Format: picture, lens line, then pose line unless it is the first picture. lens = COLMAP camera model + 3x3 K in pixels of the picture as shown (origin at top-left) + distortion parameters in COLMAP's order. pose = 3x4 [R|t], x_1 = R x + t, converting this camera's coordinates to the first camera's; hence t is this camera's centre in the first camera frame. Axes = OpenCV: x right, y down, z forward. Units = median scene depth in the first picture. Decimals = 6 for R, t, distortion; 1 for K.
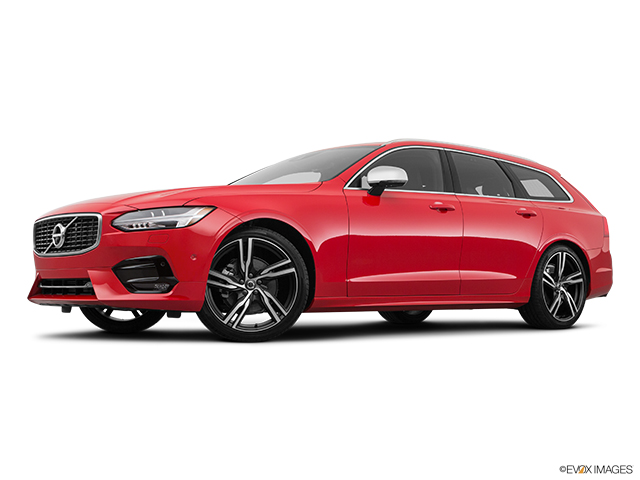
lens RADIAL K [[859.0, 0, 317.4], [0, 859.0, 239.5], [0, 0, 1]] dist [0.012017, 0.000000]
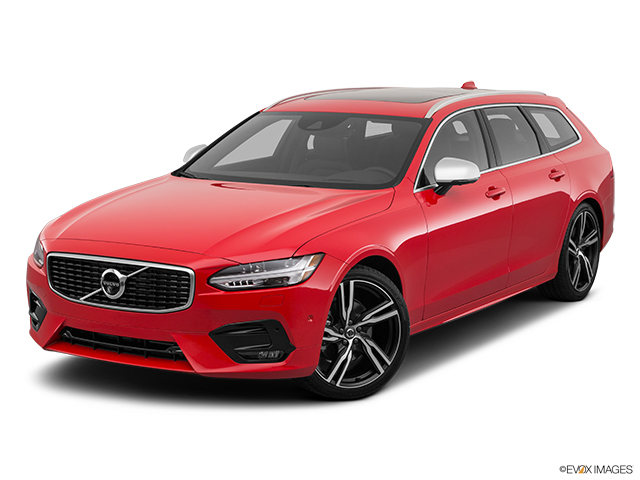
lens RADIAL K [[1262.5, 0, 318.8], [0, 1262.5, 240.6], [0, 0, 1]] dist [0.132537, 0.000000]
pose [[0.955990, -0.046628, 0.289671, -0.469381], [-0.013737, 0.979095, 0.202941, -0.294024], [-0.293078, -0.197988, 0.935364, -0.158451]]
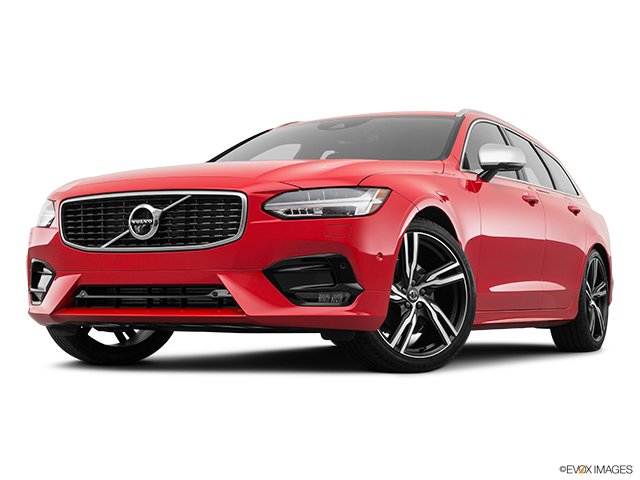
lens RADIAL K [[1156.0, 0, 321.3], [0, 1156.0, 246.6], [0, 0, 1]] dist [0.029794, 0.000000]
pose [[0.924228, 0.020265, 0.381304, -0.532831], [-0.023030, 0.999731, 0.002688, 0.009733], [-0.381147, -0.011266, 0.924446, 0.102997]]
